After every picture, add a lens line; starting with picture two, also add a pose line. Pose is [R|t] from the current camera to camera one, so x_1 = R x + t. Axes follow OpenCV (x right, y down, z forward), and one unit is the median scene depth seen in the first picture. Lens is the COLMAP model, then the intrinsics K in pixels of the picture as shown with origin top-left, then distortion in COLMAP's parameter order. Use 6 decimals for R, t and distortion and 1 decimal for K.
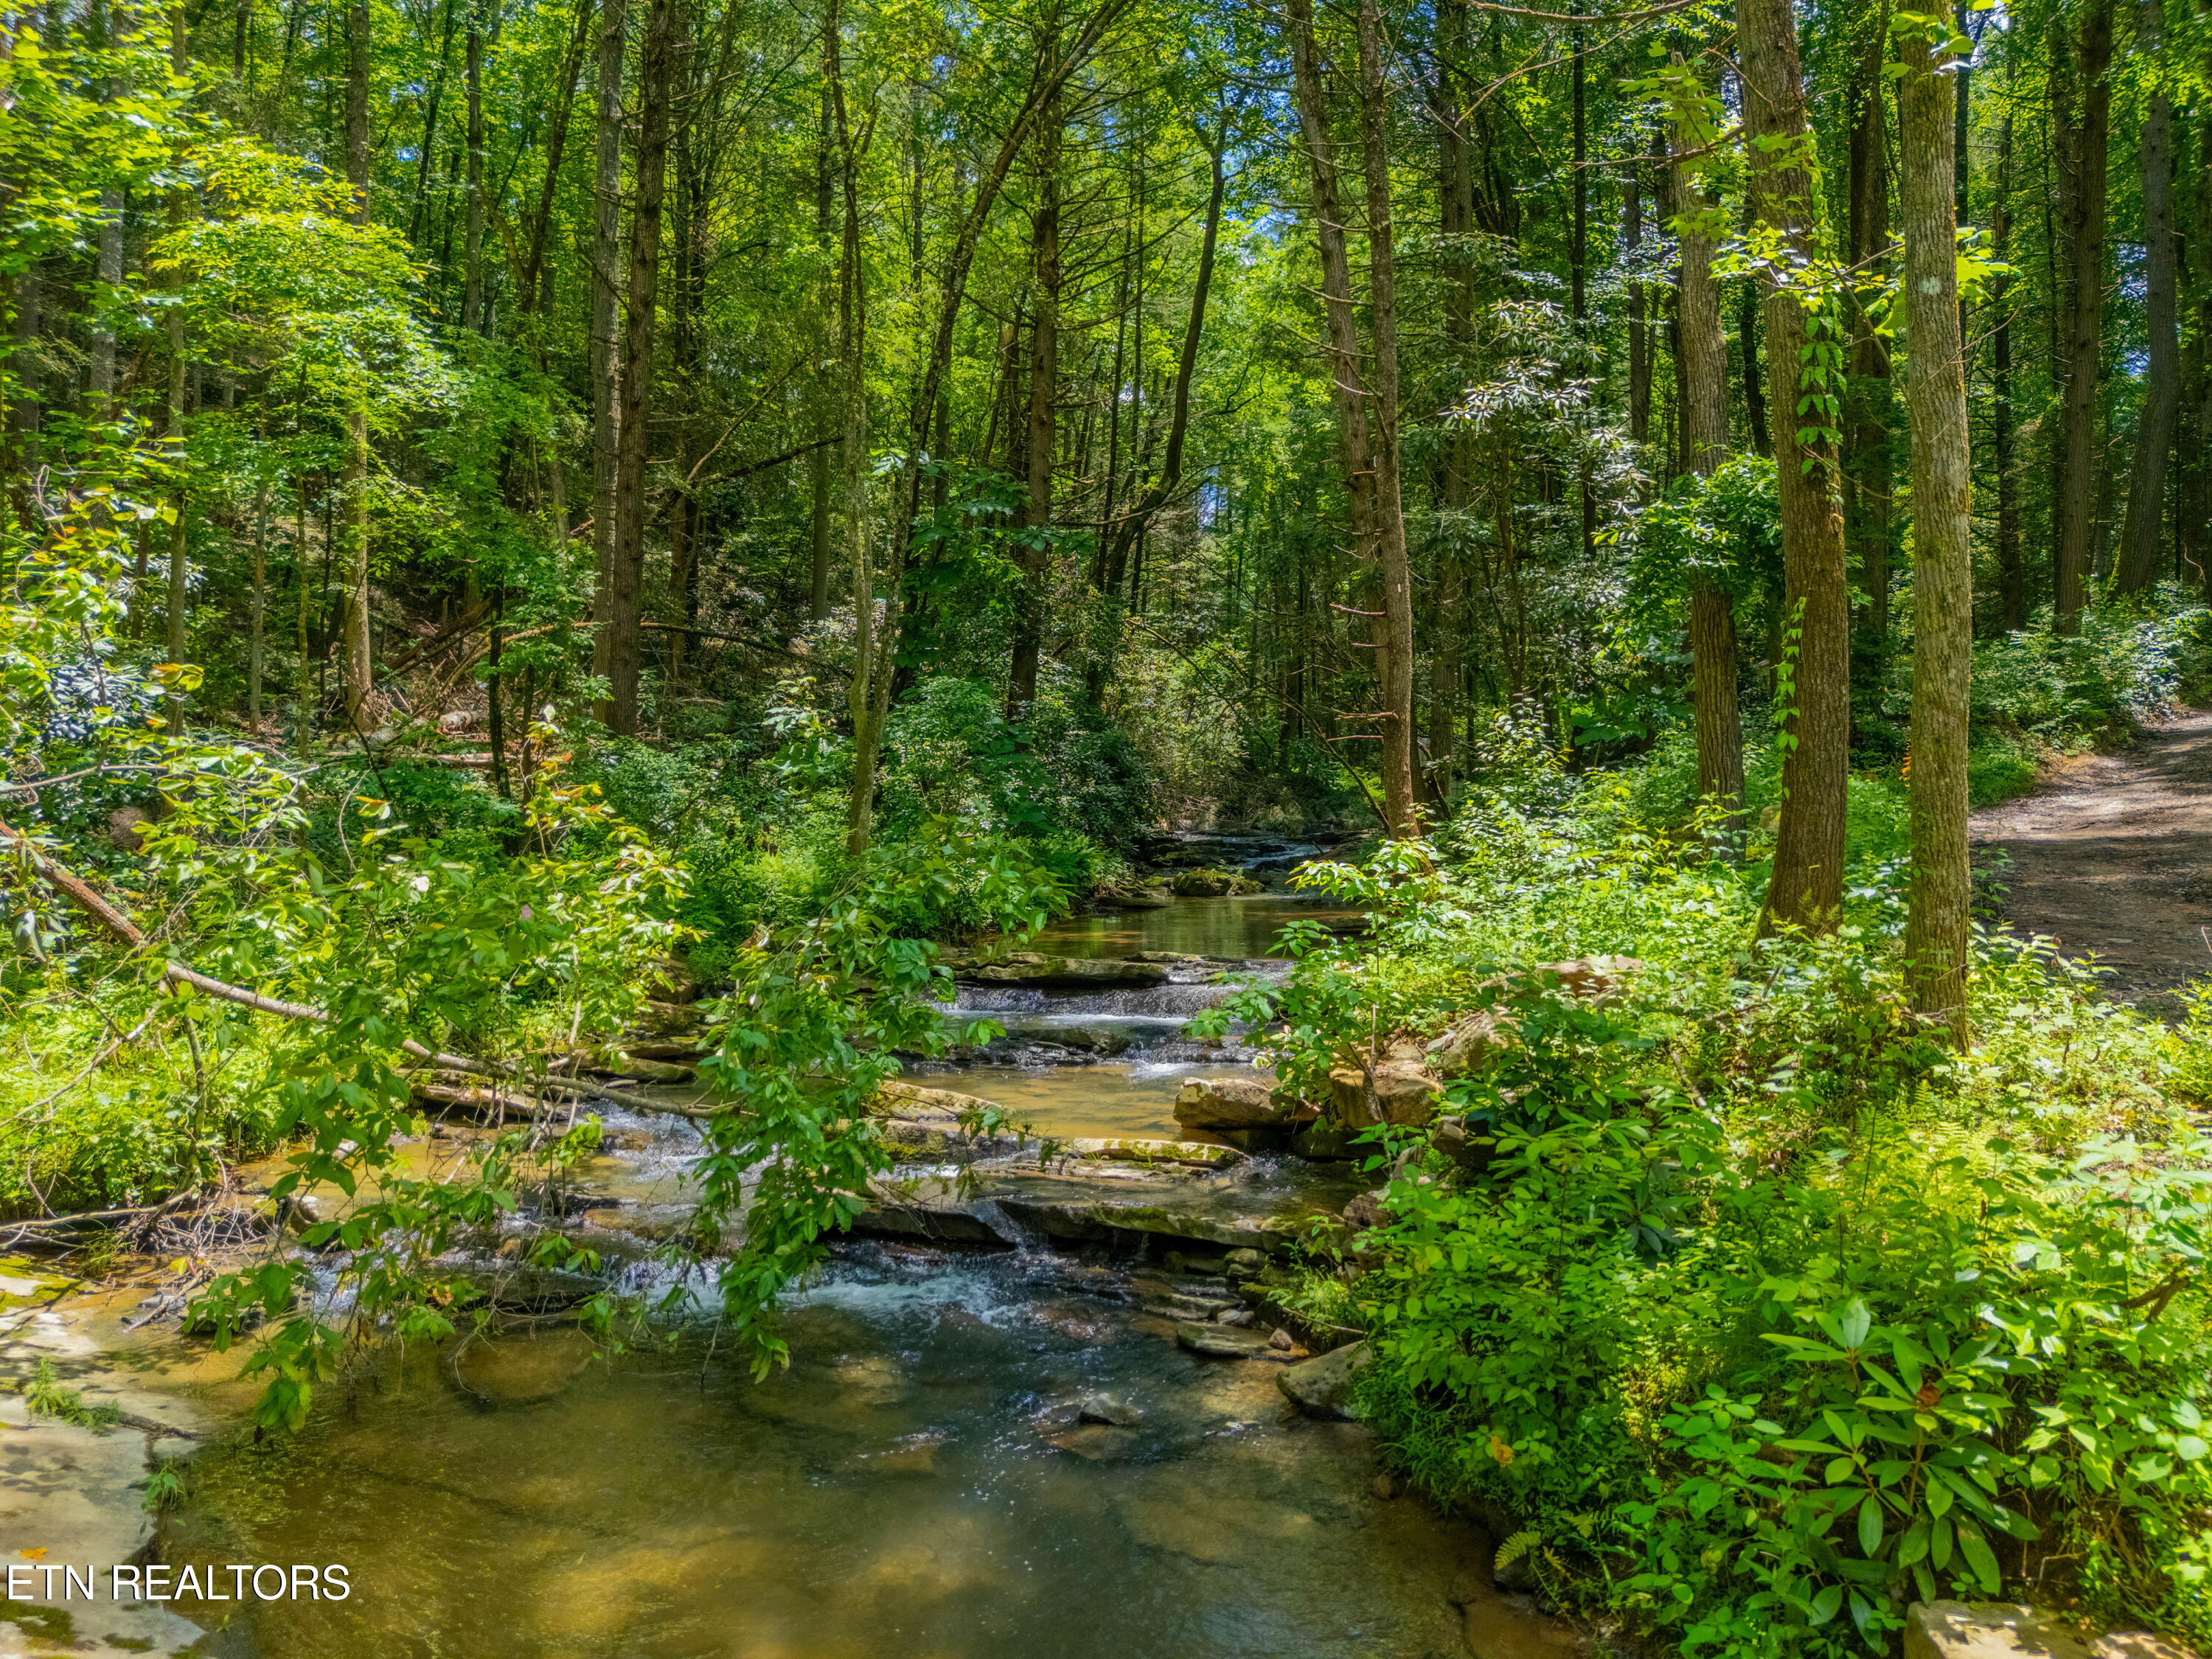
lens RADIAL K [[1417.1, 0, 1106.0], [0, 1417.1, 829.5], [0, 0, 1]] dist [0.002889, 0.000903]
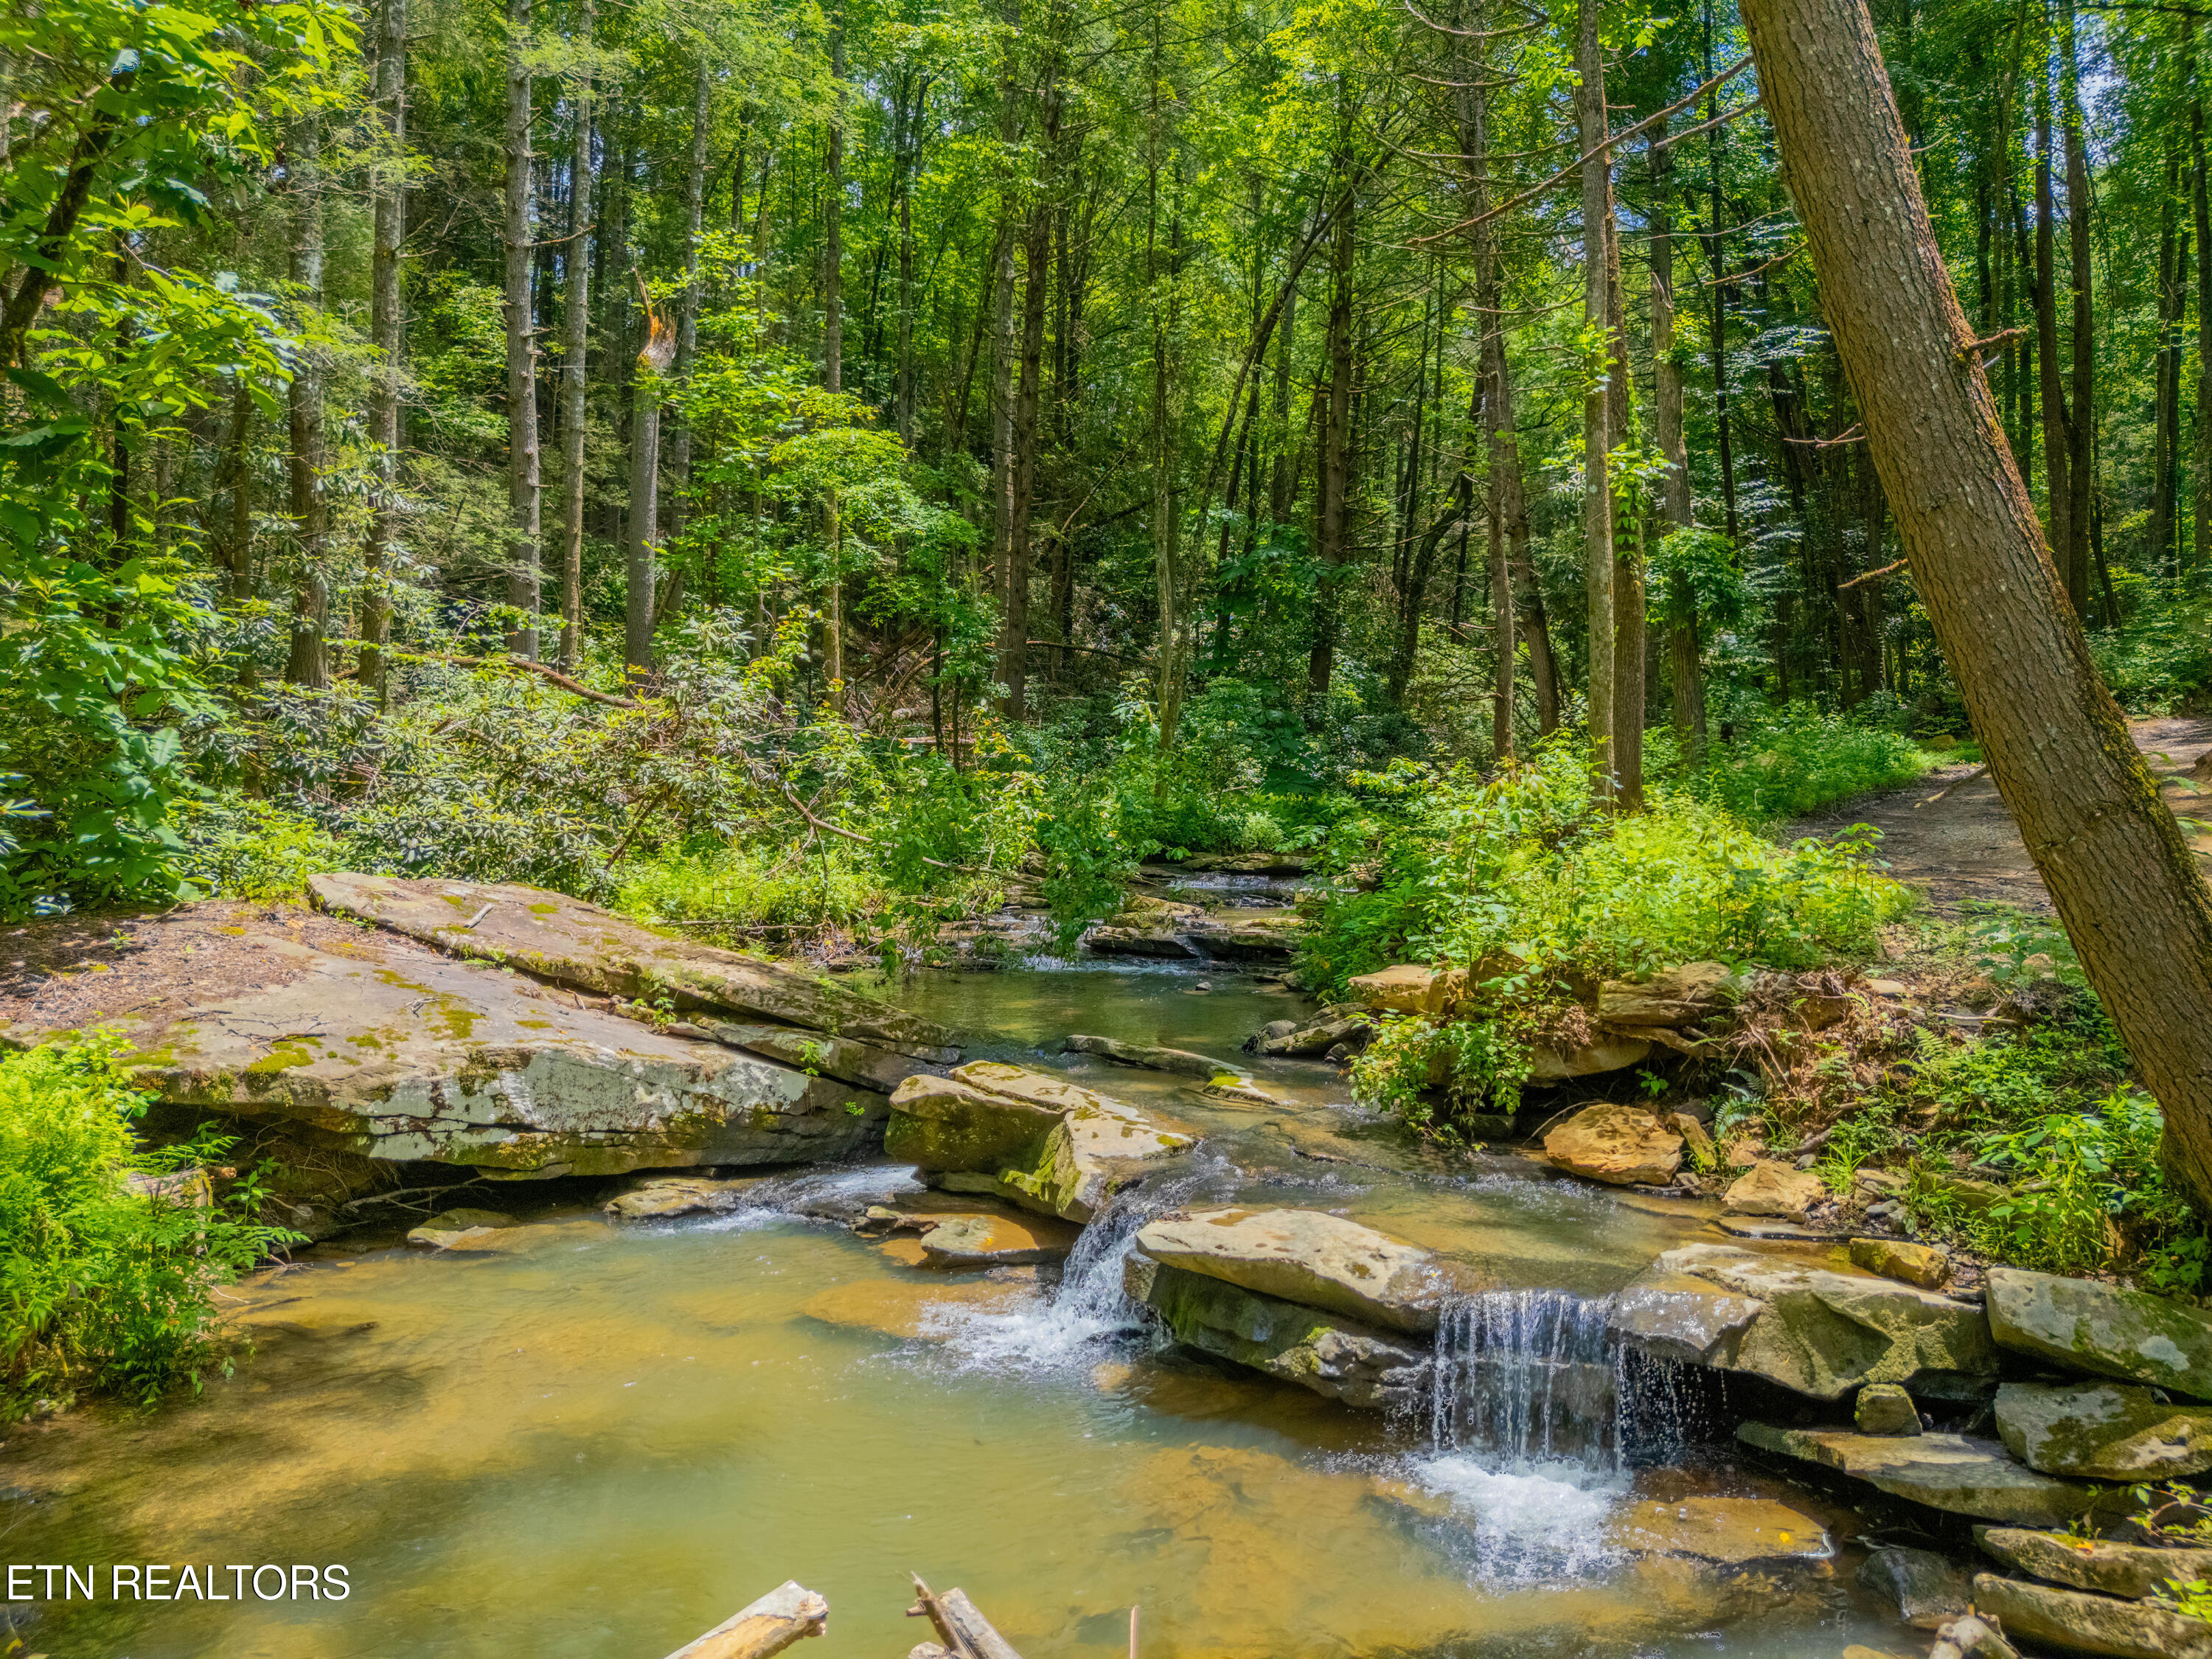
lens RADIAL K [[1417.1, 0, 1106.0], [0, 1417.1, 829.5], [0, 0, 1]] dist [0.002889, 0.000903]
pose [[0.965377, 0.002687, -0.260843, 0.109025], [-0.001669, 0.999990, 0.004126, 0.031647], [0.260852, -0.003547, 0.965372, -0.321227]]
